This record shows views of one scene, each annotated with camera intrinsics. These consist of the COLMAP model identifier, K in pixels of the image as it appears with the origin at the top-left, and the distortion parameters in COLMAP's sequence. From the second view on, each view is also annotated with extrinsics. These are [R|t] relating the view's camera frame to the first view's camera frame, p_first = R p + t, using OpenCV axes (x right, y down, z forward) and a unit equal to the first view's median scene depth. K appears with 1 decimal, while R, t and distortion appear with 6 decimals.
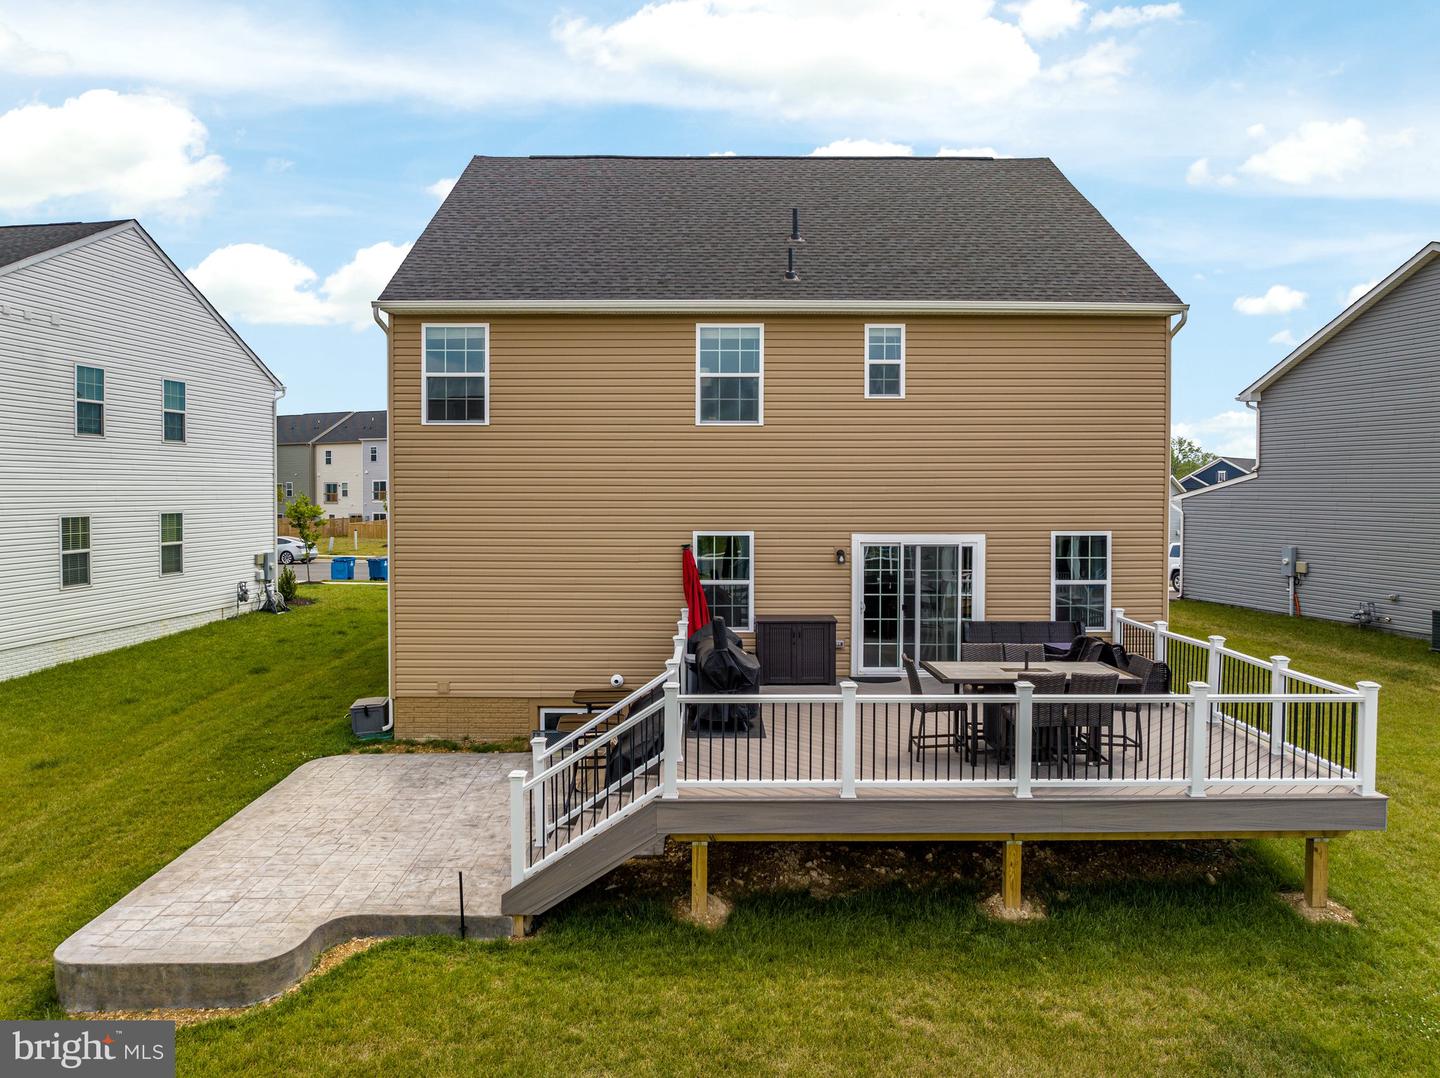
lens RADIAL K [[1037.2, 0, 663.5], [0, 1037.2, 538.0], [0, 0, 1]] dist [-0.038314, 0.003812]
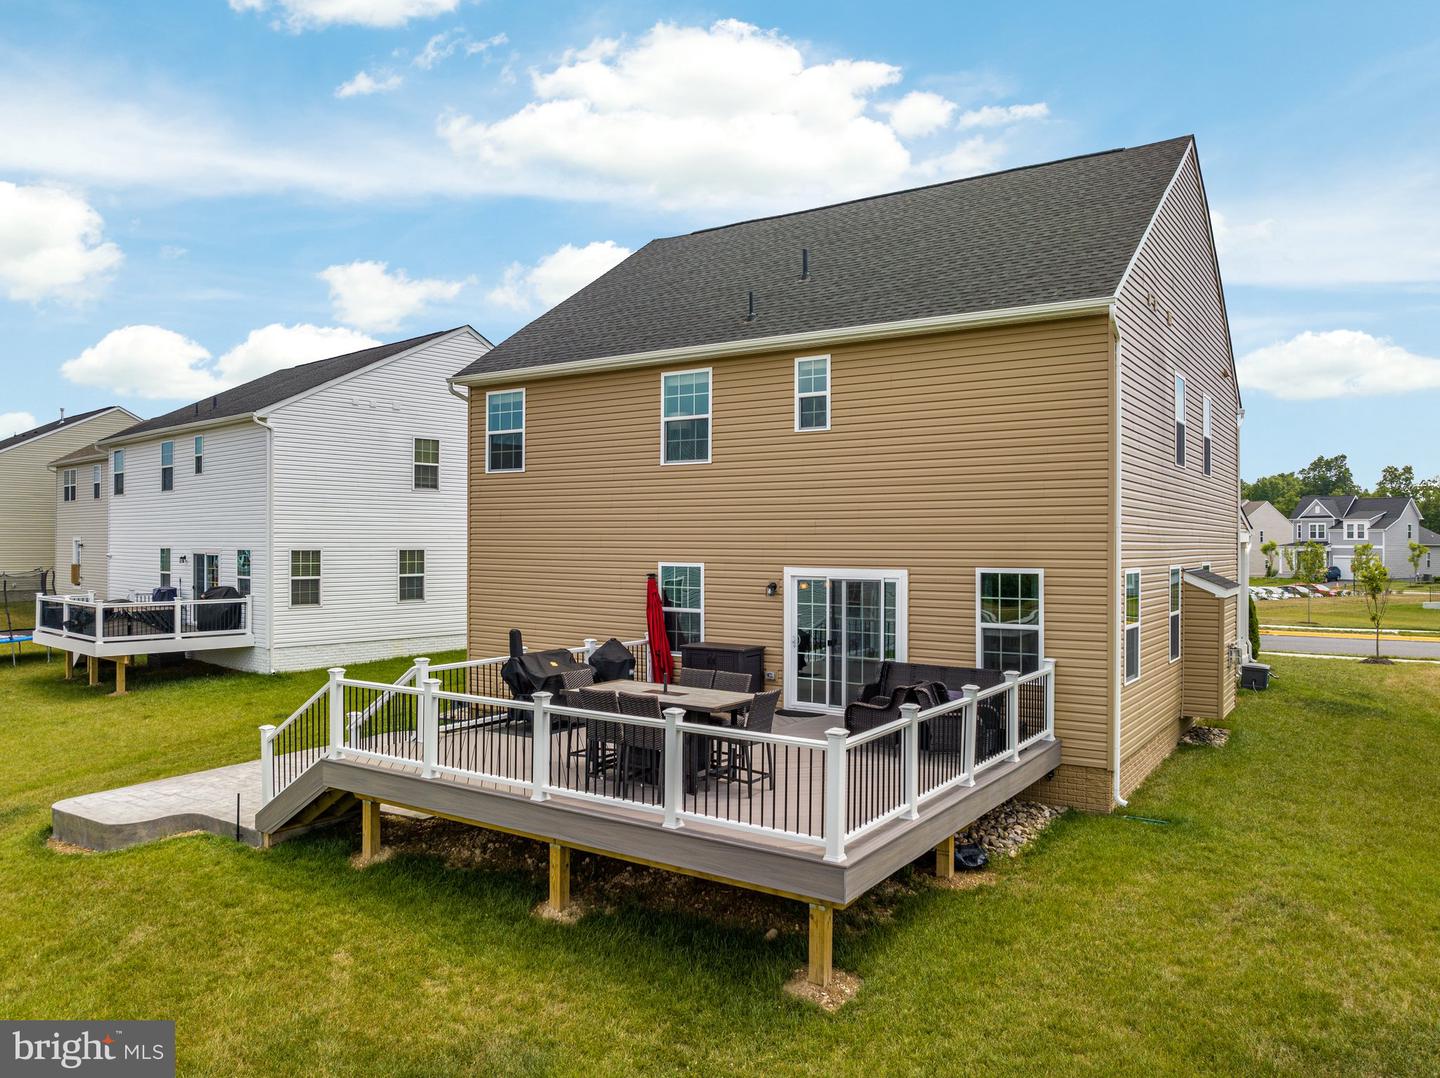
lens RADIAL K [[1022.4, 0, 716.2], [0, 1022.4, 568.4], [0, 0, 1]] dist [-0.039973, 0.001163]
pose [[0.831416, 0.018383, -0.555346, 0.681720], [-0.030564, 0.999452, -0.012675, 0.012053], [0.554809, 0.027512, 0.831523, 0.136940]]
